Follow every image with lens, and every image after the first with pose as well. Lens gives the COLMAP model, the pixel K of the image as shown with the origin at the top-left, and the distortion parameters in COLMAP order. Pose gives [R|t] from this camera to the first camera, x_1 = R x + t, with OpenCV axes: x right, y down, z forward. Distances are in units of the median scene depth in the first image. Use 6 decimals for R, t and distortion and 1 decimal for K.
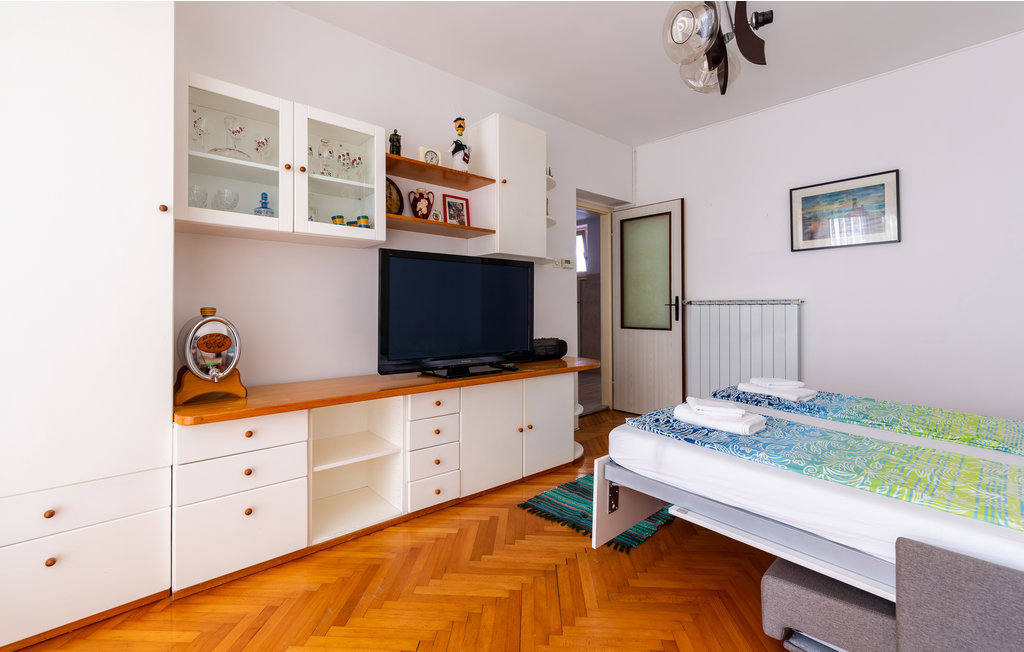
lens RADIAL K [[447.0, 0, 512.0], [0, 447.0, 326.0], [0, 0, 1]] dist [-0.000257, -0.000022]
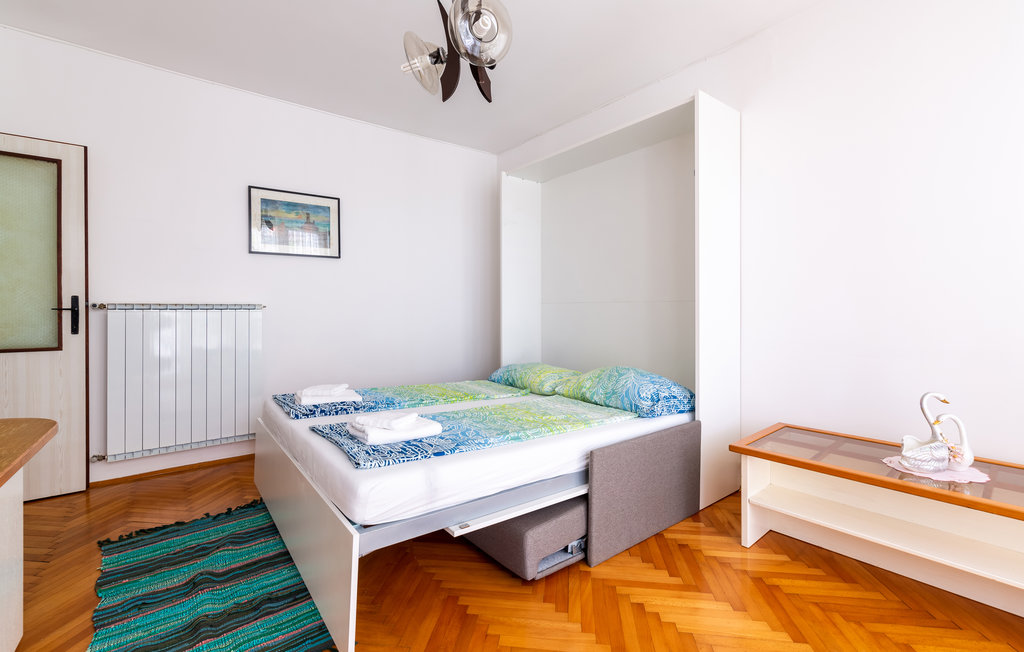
lens RADIAL K [[441.4, 0, 514.8], [0, 441.4, 326.5], [0, 0, 1]] dist [-0.000495, -0.000036]
pose [[0.065572, -0.034628, 0.997247, -0.266577], [0.043654, 0.998540, 0.031803, -0.018579], [-0.996892, 0.041448, 0.066988, 0.399132]]
